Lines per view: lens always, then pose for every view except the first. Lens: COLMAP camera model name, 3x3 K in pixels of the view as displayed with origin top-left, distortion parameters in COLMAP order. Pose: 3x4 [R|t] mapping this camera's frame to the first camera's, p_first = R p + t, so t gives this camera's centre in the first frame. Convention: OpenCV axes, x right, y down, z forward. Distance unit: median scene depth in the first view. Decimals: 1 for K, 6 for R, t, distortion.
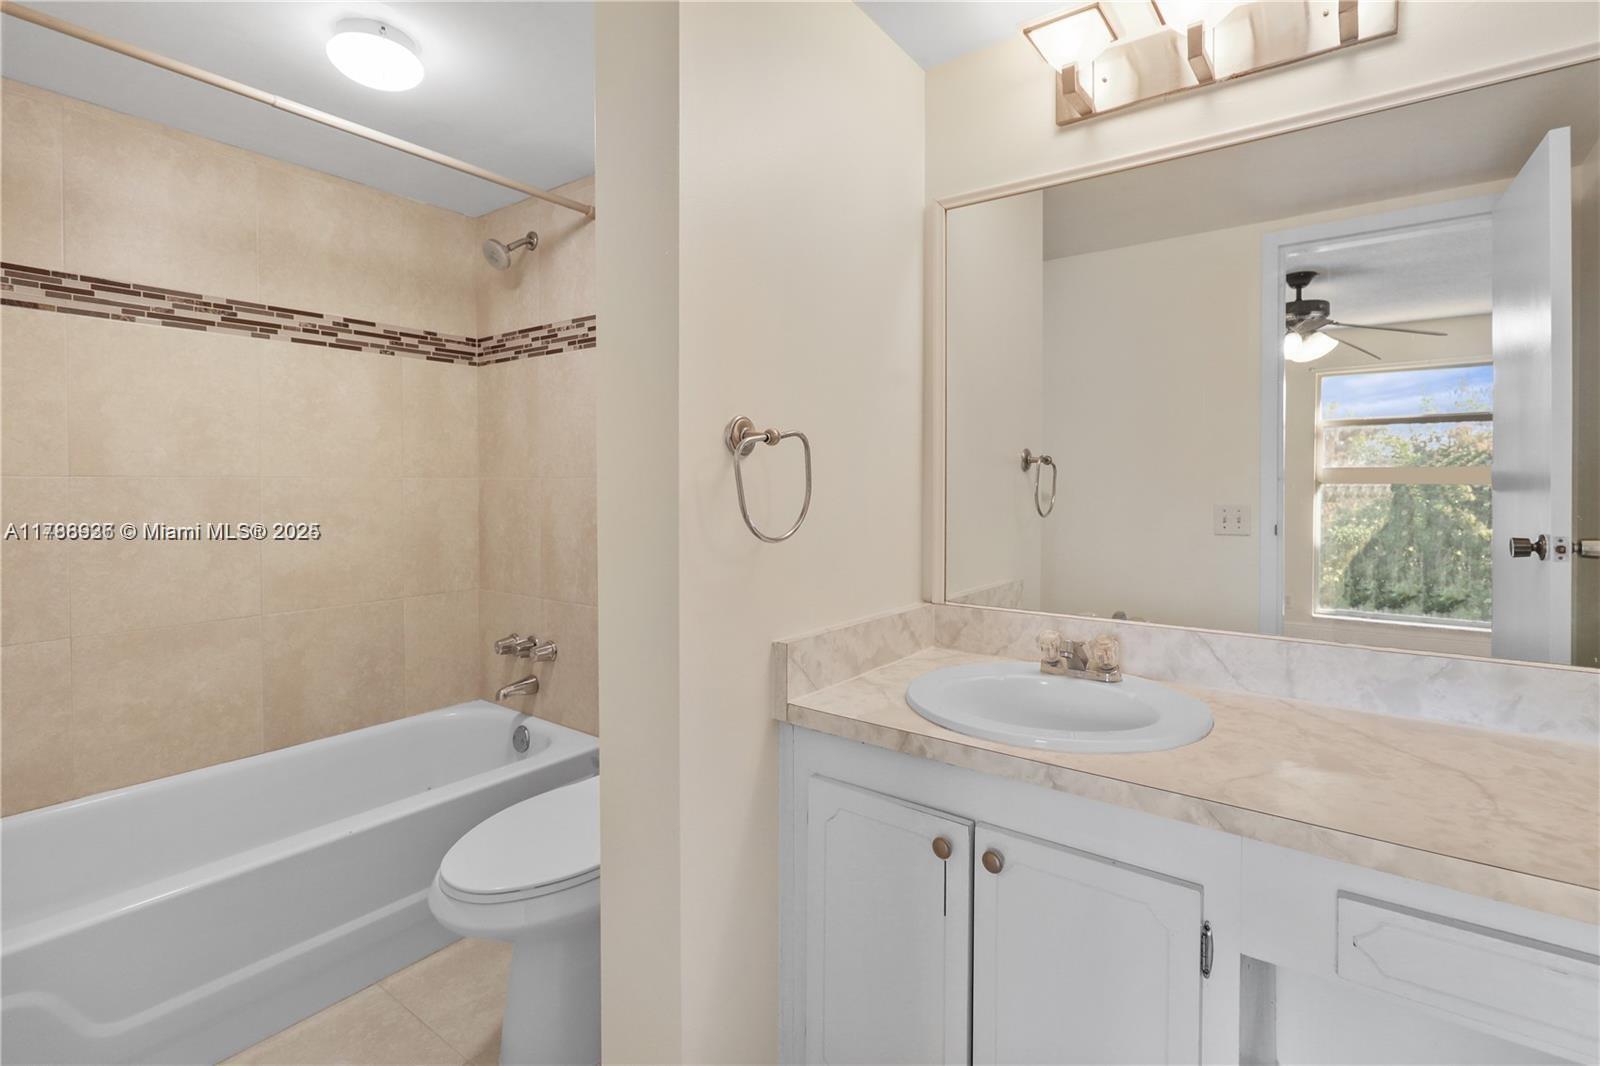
lens RADIAL K [[733.4, 0, 798.0], [0, 733.4, 497.6], [0, 0, 1]] dist [0.001185, -0.001401]
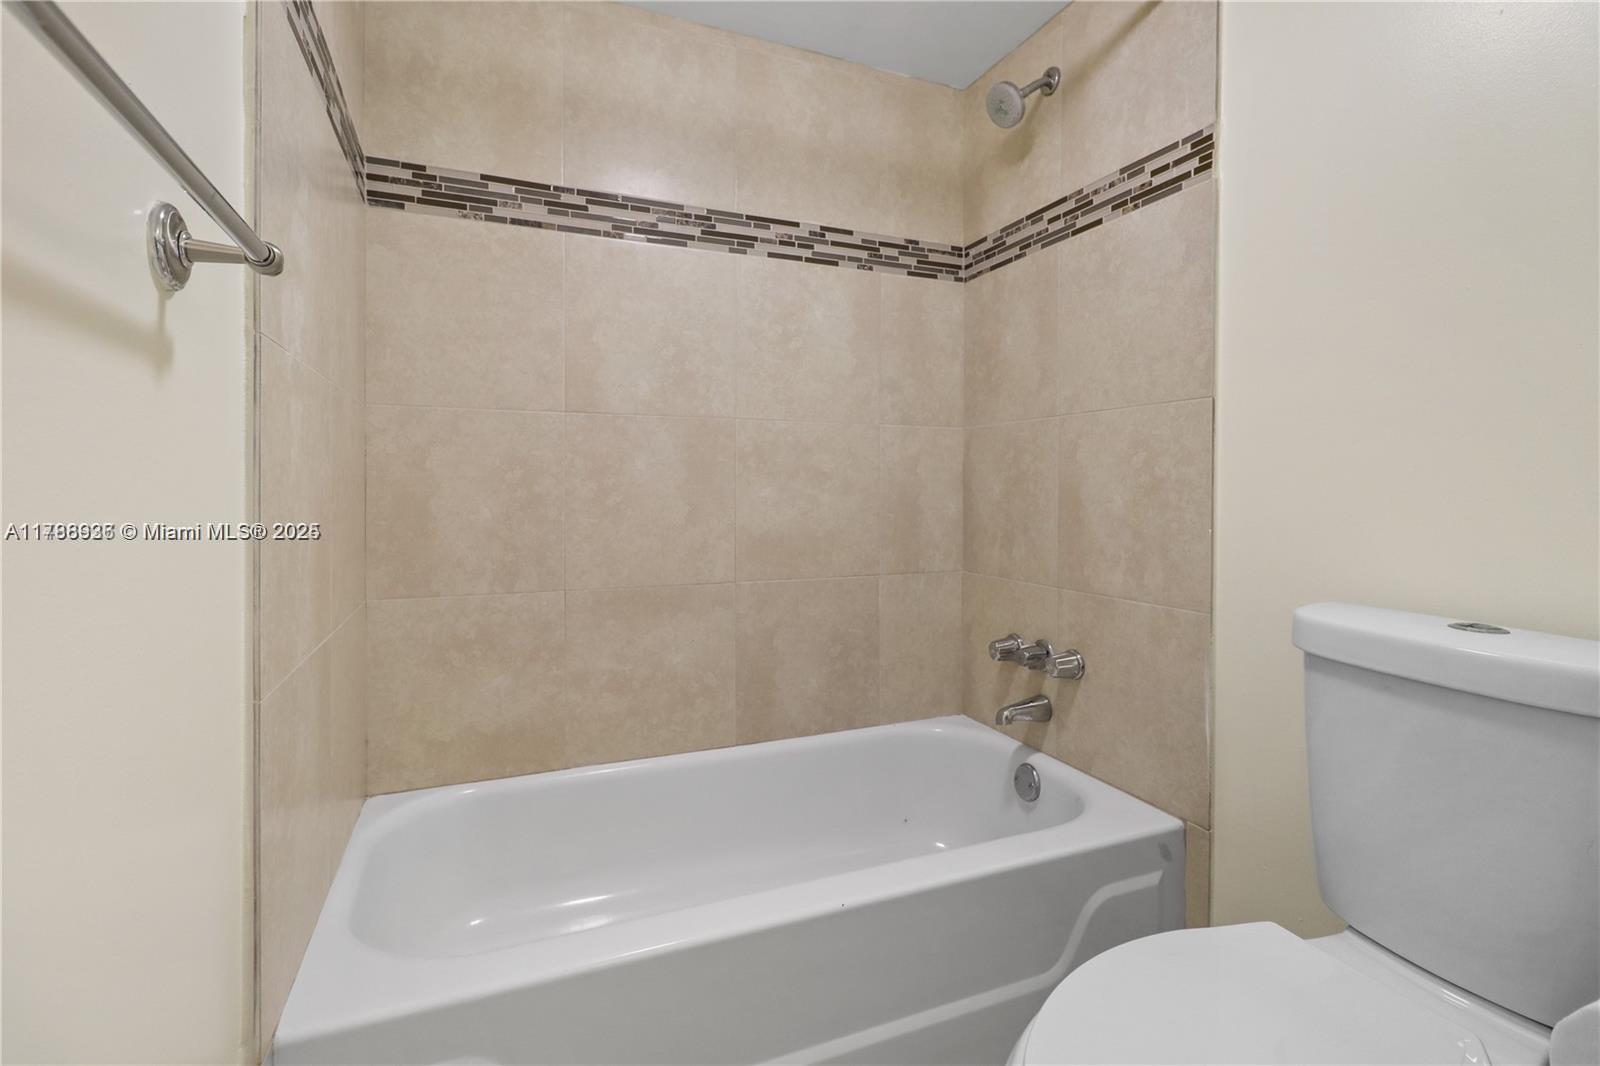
lens RADIAL K [[733.4, 0, 798.0], [0, 733.4, 497.6], [0, 0, 1]] dist [0.001185, -0.001401]
pose [[0.859101, 0.006285, -0.511767, -0.214565], [-0.009836, 0.999943, -0.004230, 0.059028], [0.511711, 0.008668, 0.859114, 0.280288]]
